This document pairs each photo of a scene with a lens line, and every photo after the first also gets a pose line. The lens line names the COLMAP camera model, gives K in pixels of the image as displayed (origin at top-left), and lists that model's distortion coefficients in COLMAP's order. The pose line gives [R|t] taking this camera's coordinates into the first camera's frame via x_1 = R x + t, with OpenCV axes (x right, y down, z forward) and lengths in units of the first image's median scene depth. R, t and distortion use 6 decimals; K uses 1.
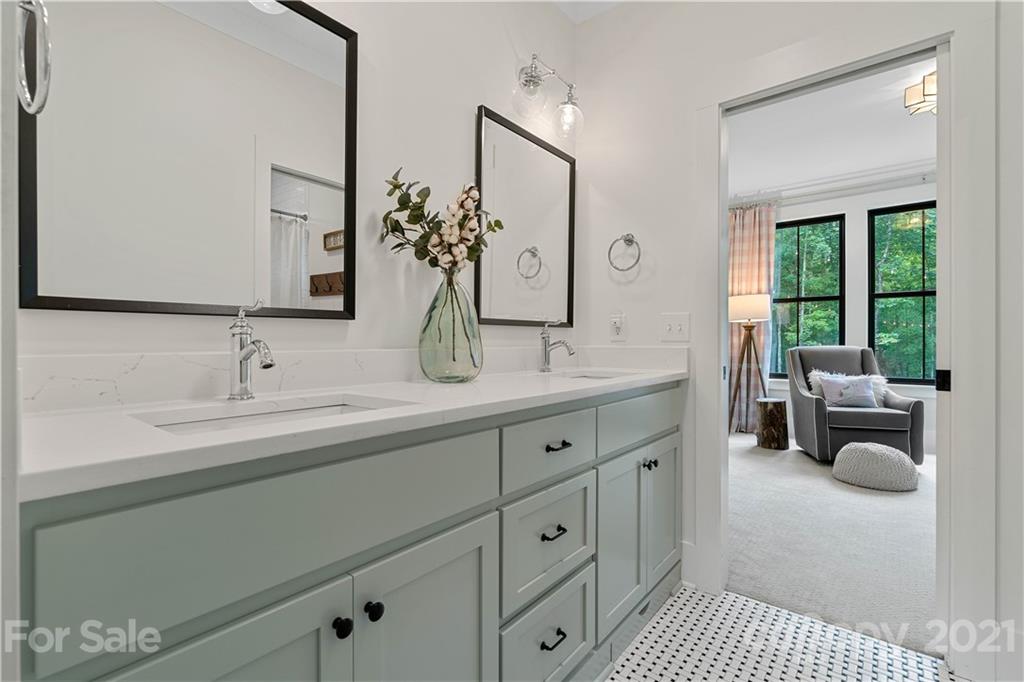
lens RADIAL K [[464.7, 0, 512.0], [0, 464.7, 342.1], [0, 0, 1]] dist [0.000125, -0.000055]
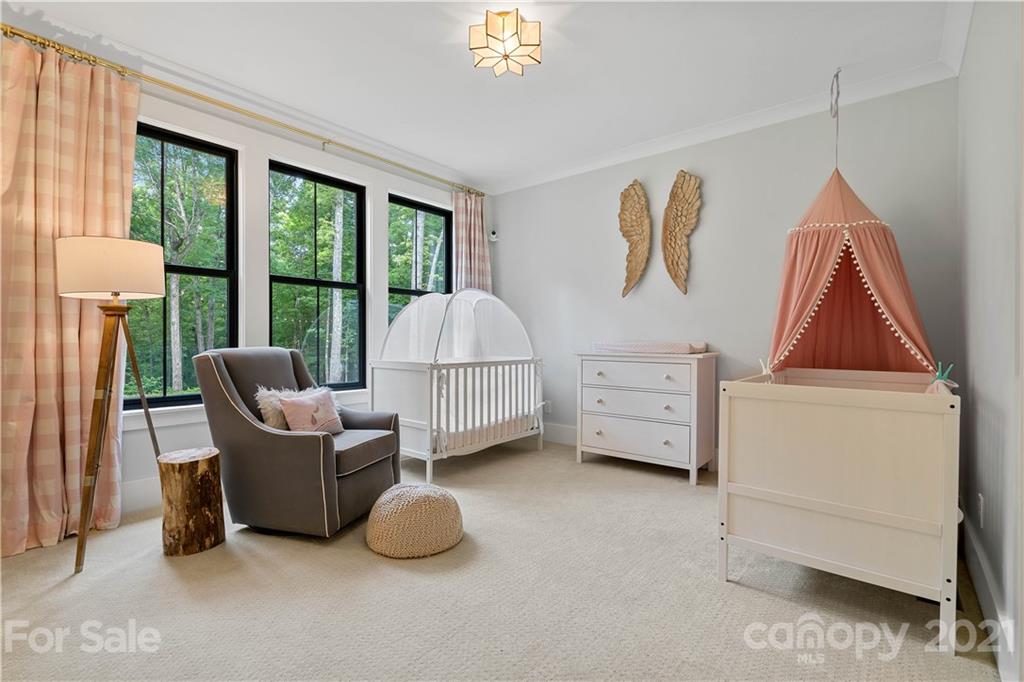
lens RADIAL K [[464.7, 0, 511.5], [0, 464.7, 342.8], [0, 0, 1]] dist [0.000125, -0.000055]
pose [[0.039259, -0.010251, 0.999176, 0.054391], [-0.001671, 0.999945, 0.010325, -0.004195], [-0.999228, -0.002075, 0.039240, 0.573618]]
